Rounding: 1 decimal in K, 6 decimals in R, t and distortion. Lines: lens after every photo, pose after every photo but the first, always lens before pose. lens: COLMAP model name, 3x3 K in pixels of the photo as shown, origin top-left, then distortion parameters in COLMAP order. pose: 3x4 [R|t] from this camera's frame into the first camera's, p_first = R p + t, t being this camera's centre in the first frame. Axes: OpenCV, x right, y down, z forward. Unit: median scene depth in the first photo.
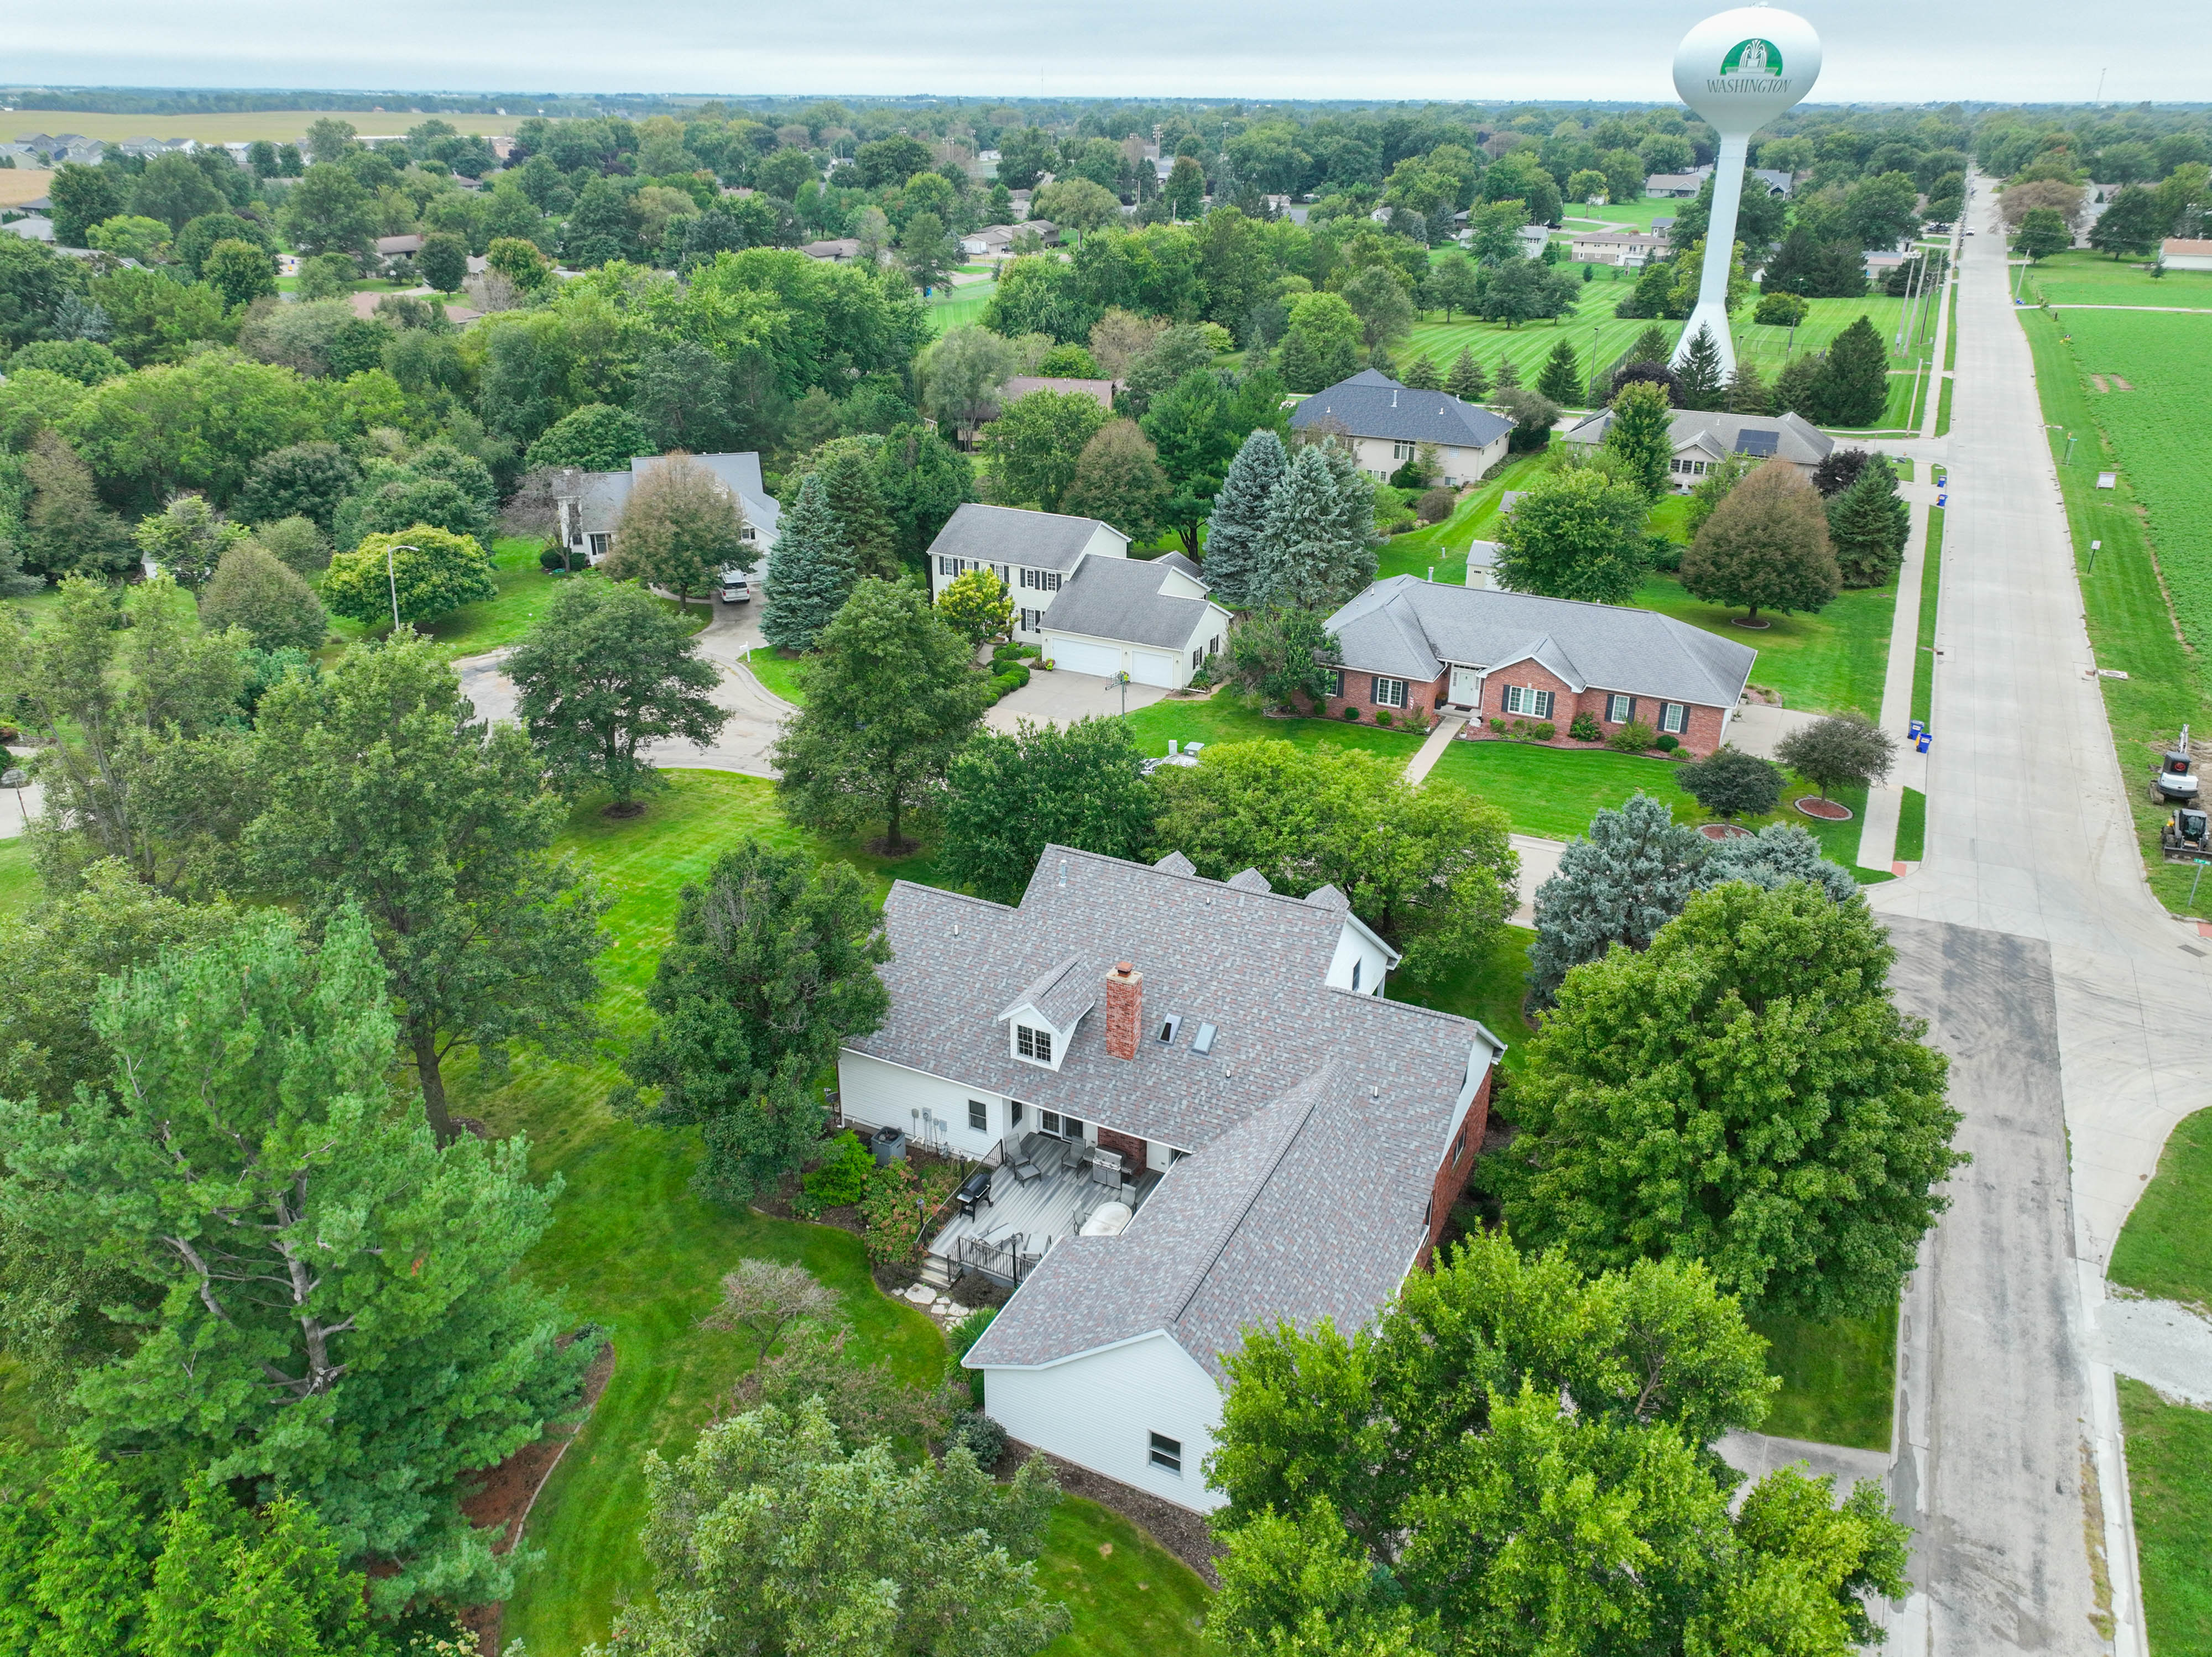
lens RADIAL K [[1591.6, 0, 1120.5], [0, 1591.6, 744.5], [0, 0, 1]] dist [0.000631, 0.016566]
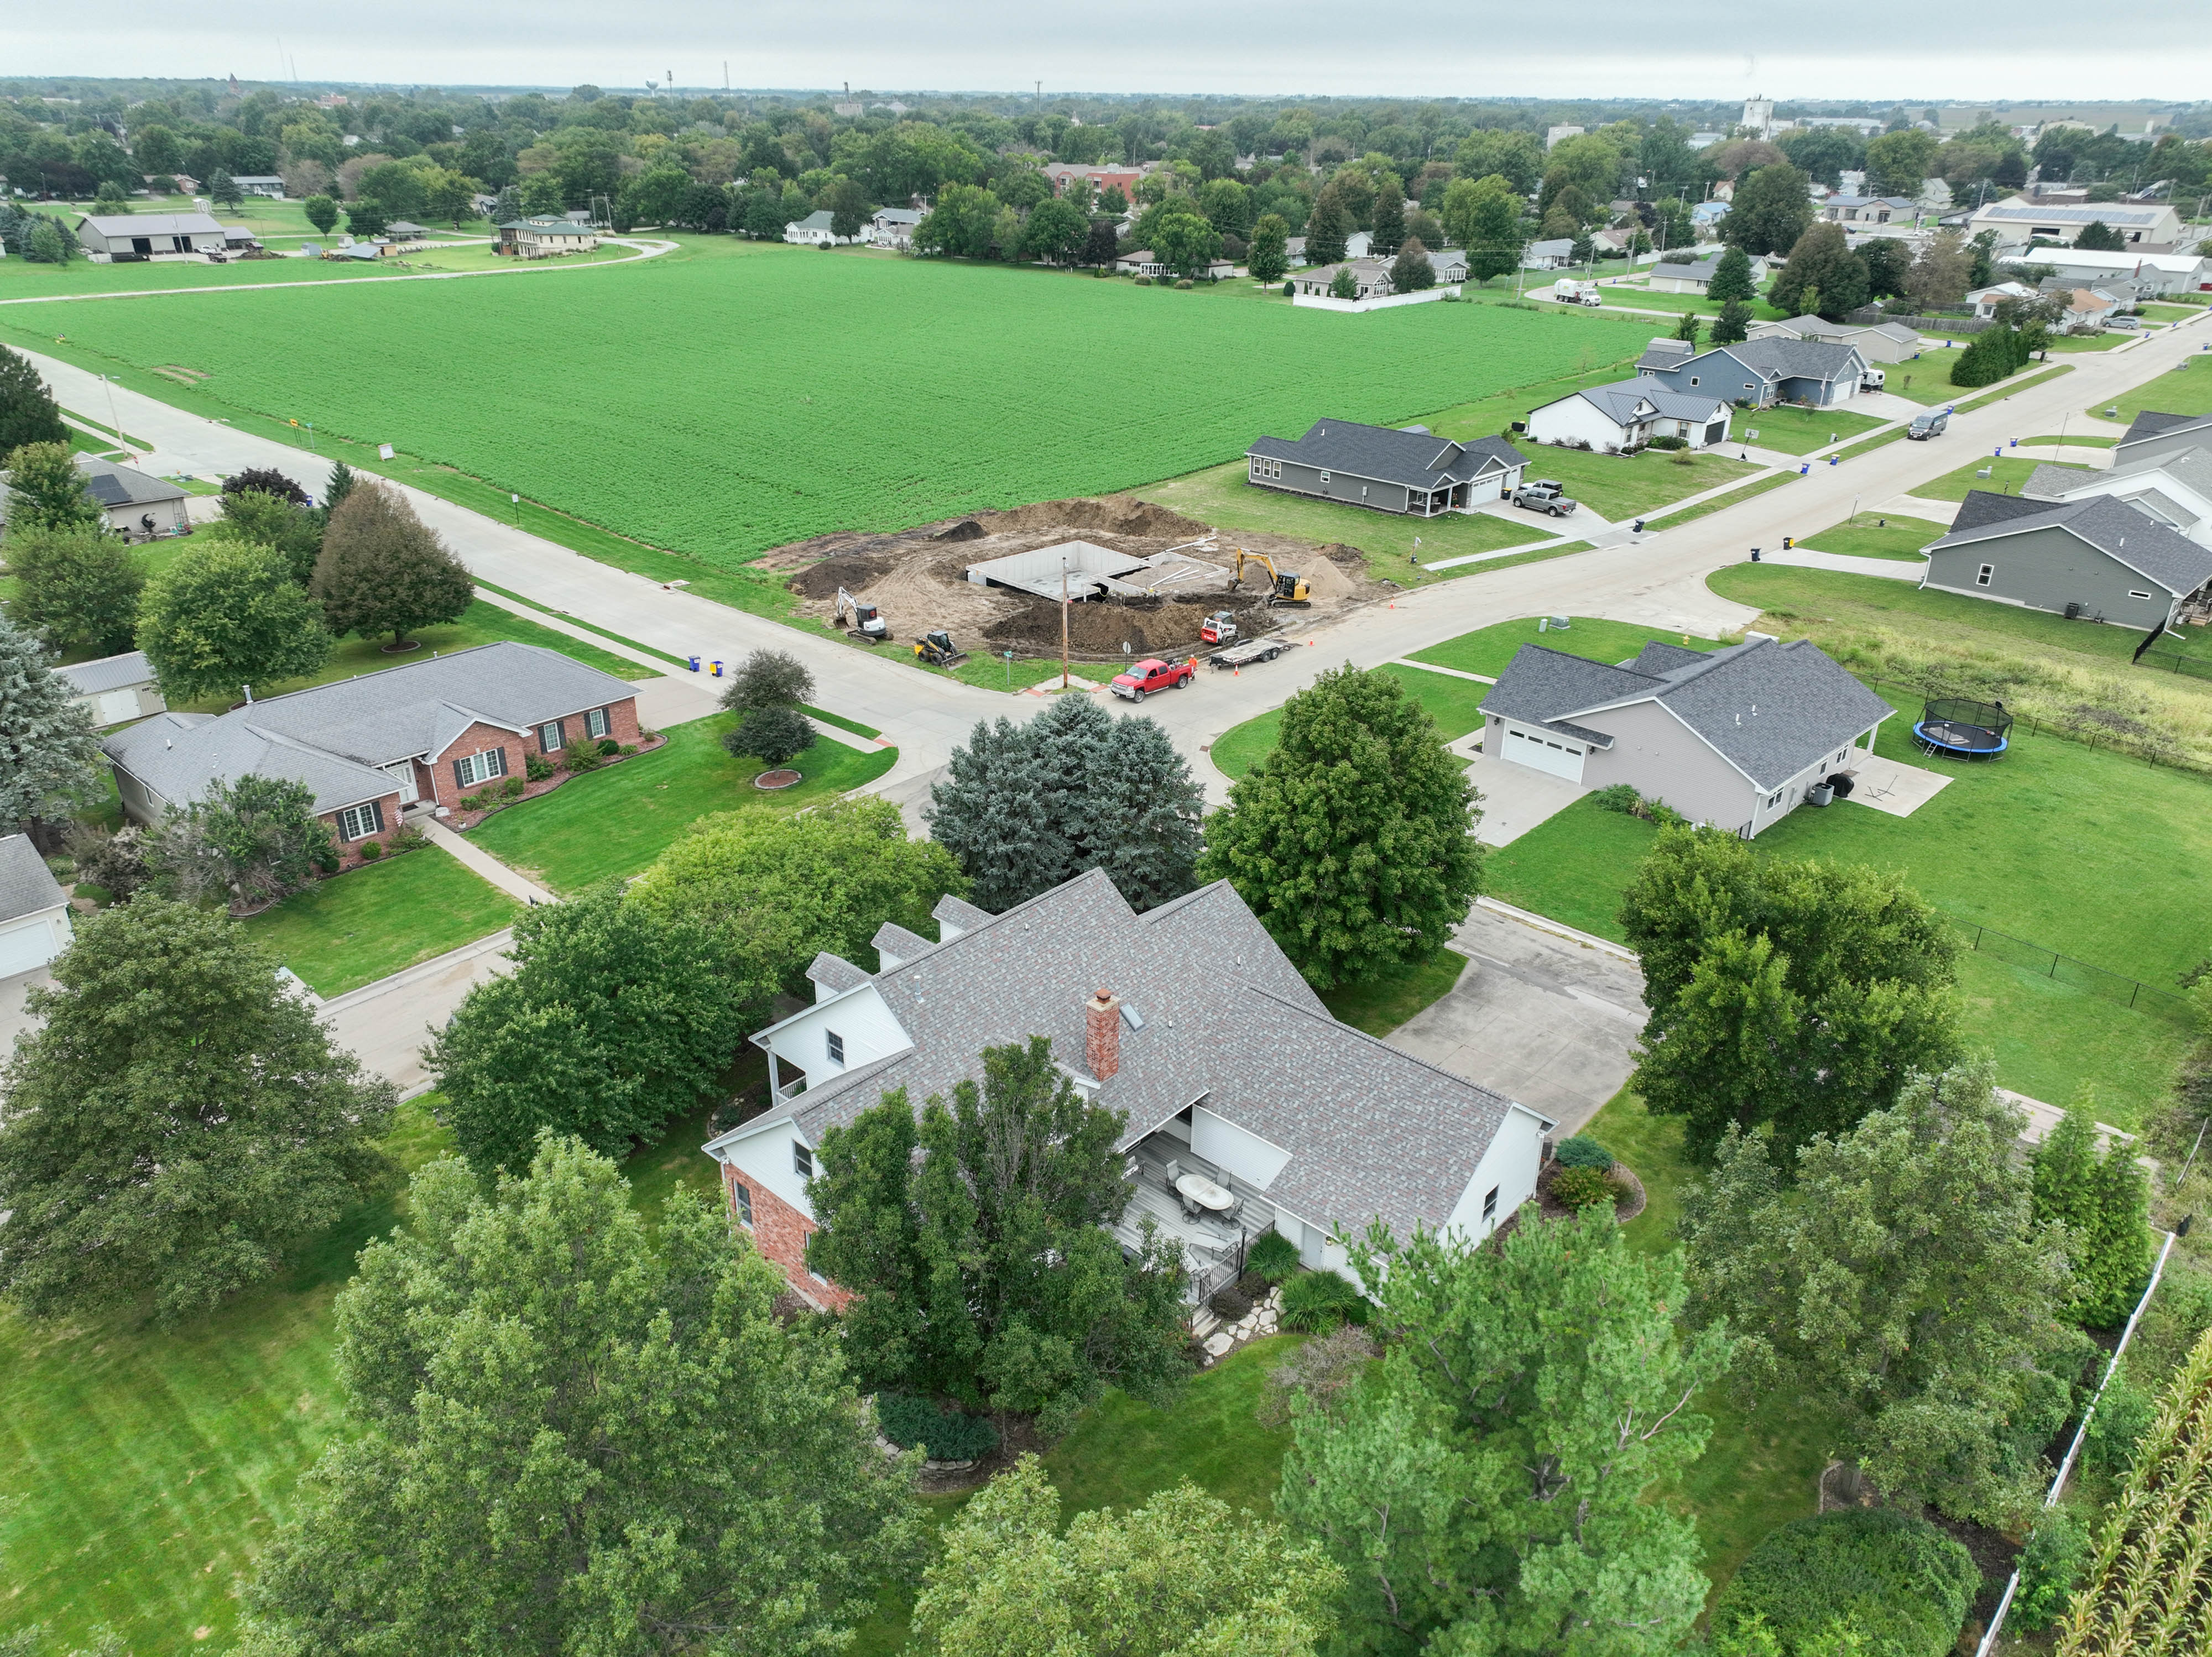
lens RADIAL K [[1551.0, 0, 1106.0], [0, 1551.0, 828.5], [0, 0, 1]] dist [-0.001515, 0.018356]
pose [[0.275856, -0.416762, 0.866148, -0.401436], [0.355473, 0.881459, 0.310916, -0.131394], [-0.893052, 0.222125, 0.391303, 0.274171]]
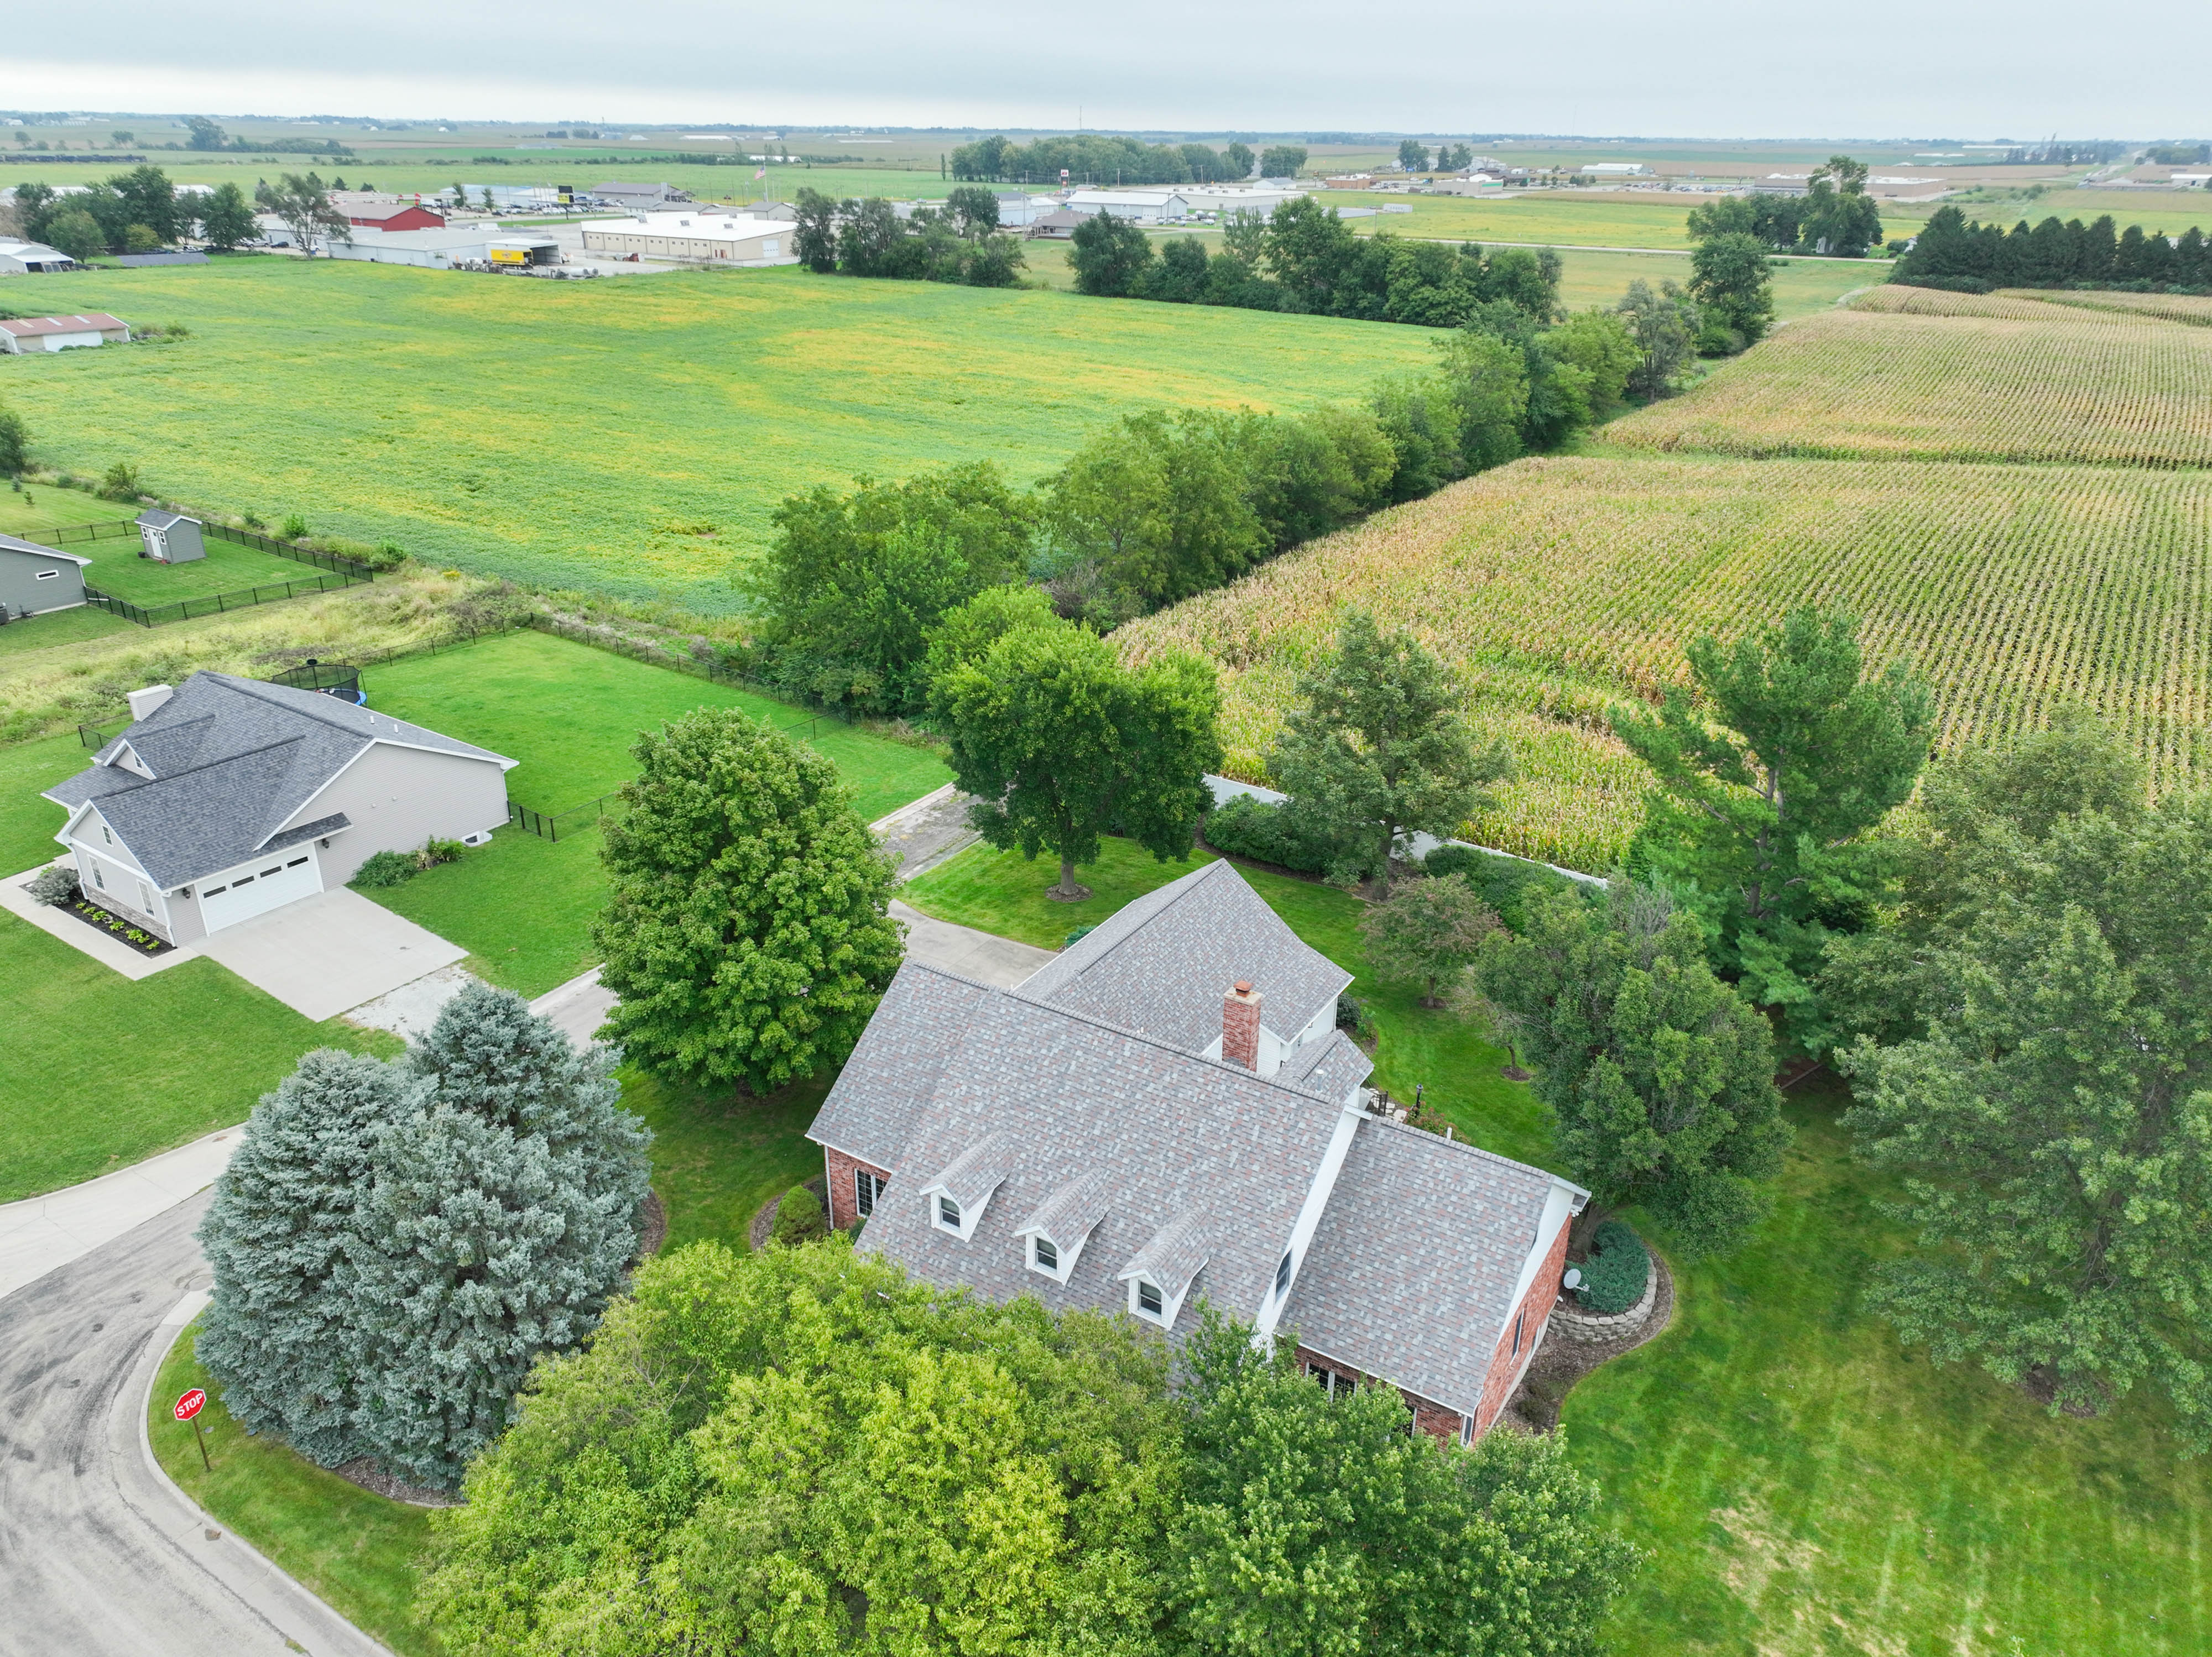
lens RADIAL K [[1551.0, 0, 1106.0], [0, 1551.0, 828.5], [0, 0, 1]] dist [-0.001515, 0.018356]
pose [[-0.994963, -0.058818, 0.081171, 0.006703], [0.018393, 0.688887, 0.724635, -0.291162], [-0.098539, 0.722478, -0.684336, 0.756838]]
